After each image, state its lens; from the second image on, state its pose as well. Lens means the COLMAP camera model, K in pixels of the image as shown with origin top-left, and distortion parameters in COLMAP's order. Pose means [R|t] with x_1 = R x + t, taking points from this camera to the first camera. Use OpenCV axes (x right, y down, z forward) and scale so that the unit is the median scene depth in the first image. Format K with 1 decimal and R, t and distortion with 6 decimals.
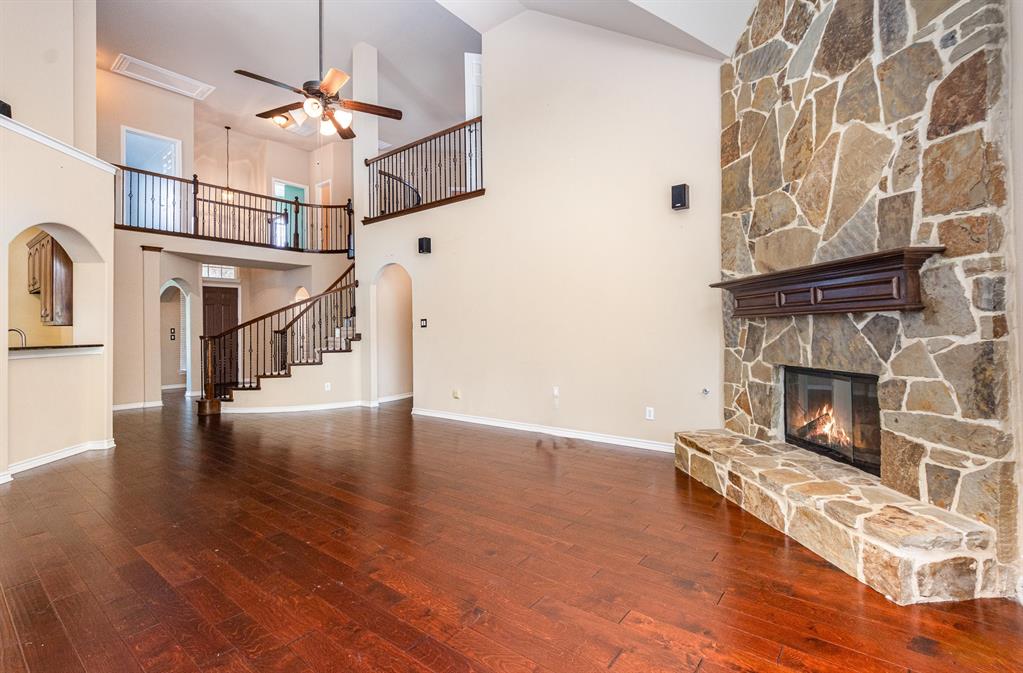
lens RADIAL K [[457.0, 0, 512.9], [0, 457.0, 315.6], [0, 0, 1]] dist [-0.001151, -0.000138]
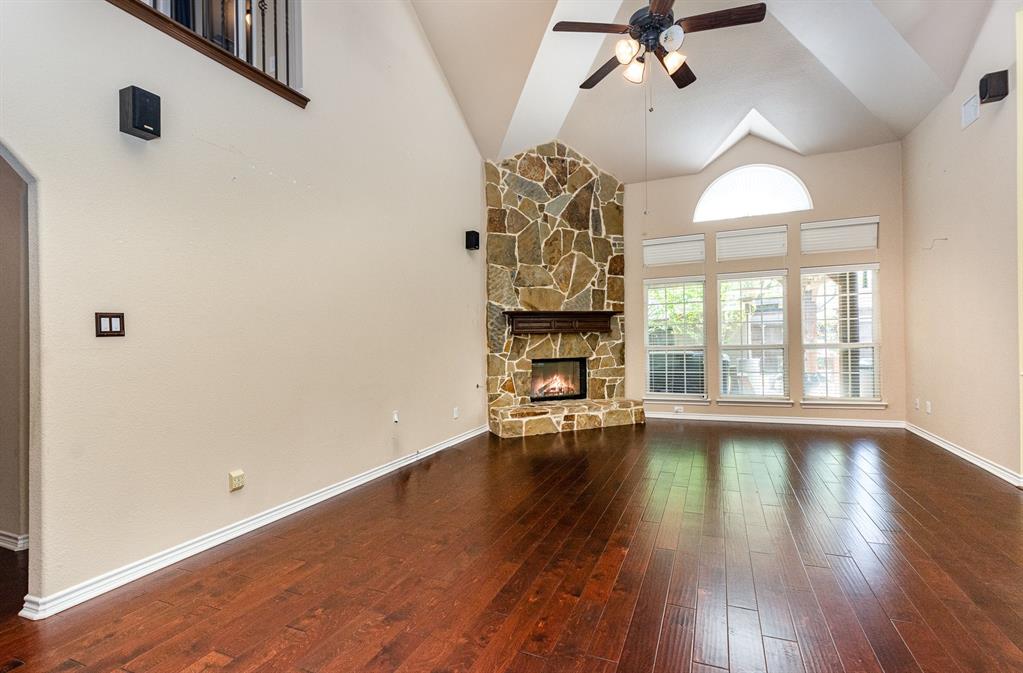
lens RADIAL K [[468.1, 0, 515.6], [0, 468.1, 336.5], [0, 0, 1]] dist [0.002890, 0.000316]
pose [[-0.253320, 0.025040, 0.967058, -1.367928], [-0.004753, 0.999621, -0.027128, 0.074340], [-0.967371, -0.011468, -0.253105, 1.737699]]
